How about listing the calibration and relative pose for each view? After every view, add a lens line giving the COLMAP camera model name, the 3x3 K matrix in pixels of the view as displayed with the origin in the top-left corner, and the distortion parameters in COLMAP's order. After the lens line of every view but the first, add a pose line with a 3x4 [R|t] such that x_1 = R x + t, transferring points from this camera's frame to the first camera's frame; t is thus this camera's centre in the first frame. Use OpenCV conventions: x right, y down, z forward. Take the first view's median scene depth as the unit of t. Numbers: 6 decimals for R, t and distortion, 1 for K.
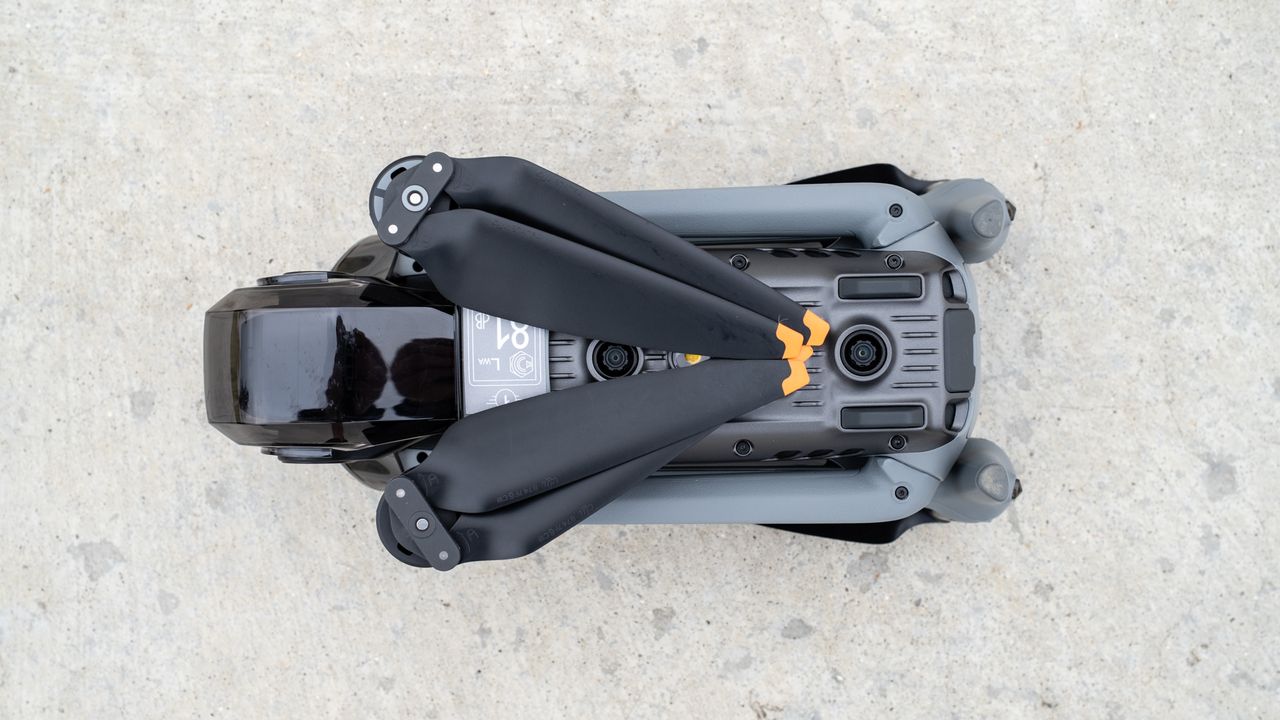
lens RADIAL K [[1433.0, 0, 640.0], [0, 1433.0, 360.0], [0, 0, 1]] dist [-0.068450, 0.189944]
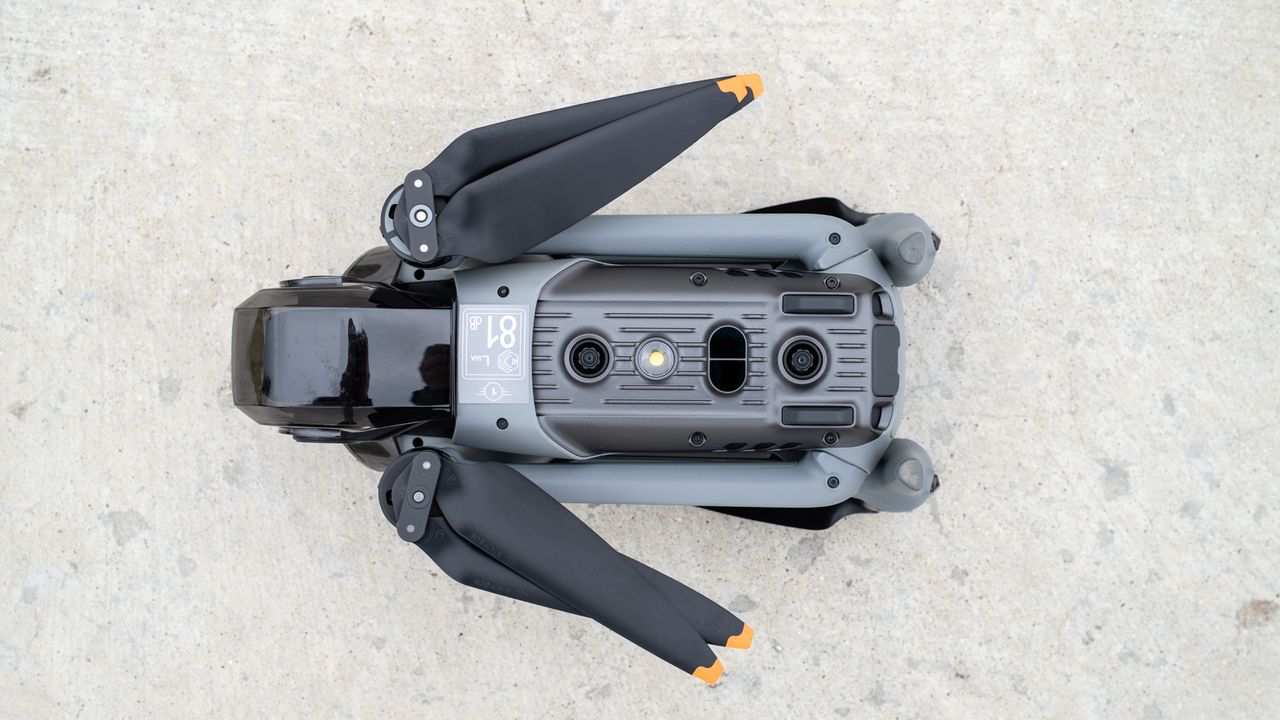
lens RADIAL K [[1433.0, 0, 640.0], [0, 1433.0, 360.0], [0, 0, 1]] dist [-0.068450, 0.189944]
pose [[0.999443, 0.028744, 0.016958, 0.003626], [-0.028501, 0.999490, -0.014380, 0.013244], [-0.017362, 0.013889, 0.999753, -0.137972]]
